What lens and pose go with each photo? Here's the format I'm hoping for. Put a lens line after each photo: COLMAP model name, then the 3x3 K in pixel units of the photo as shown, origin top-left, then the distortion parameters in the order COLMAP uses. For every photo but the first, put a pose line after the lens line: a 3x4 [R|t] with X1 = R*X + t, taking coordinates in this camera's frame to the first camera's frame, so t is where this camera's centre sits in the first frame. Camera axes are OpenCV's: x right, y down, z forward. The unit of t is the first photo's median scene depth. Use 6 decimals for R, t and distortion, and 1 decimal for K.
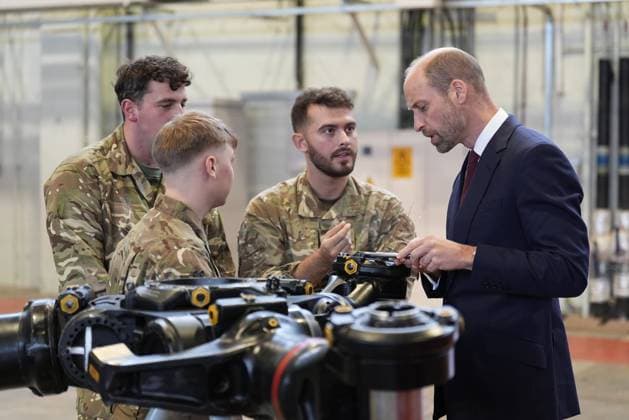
lens RADIAL K [[1342.9, 0, 314.5], [0, 1342.9, 210.0], [0, 0, 1]] dist [0.056985, -0.141179]
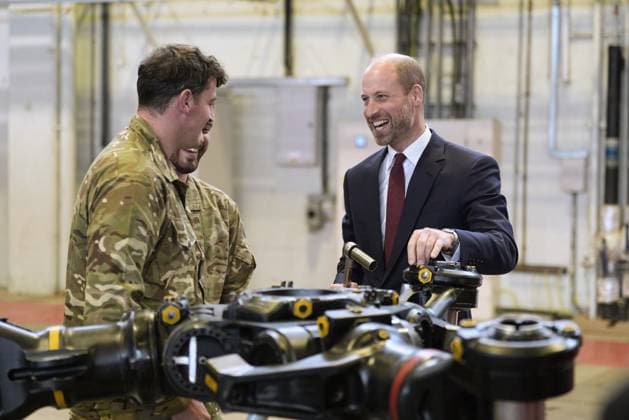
lens RADIAL K [[1444.8, 0, 314.5], [0, 1444.8, 210.0], [0, 0, 1]] dist [0.144190, -0.060292]
pose [[0.999769, 0.003075, 0.021272, -0.097889], [-0.003217, 0.999973, 0.006628, -0.017325], [-0.021251, -0.006694, 0.999752, -0.100858]]
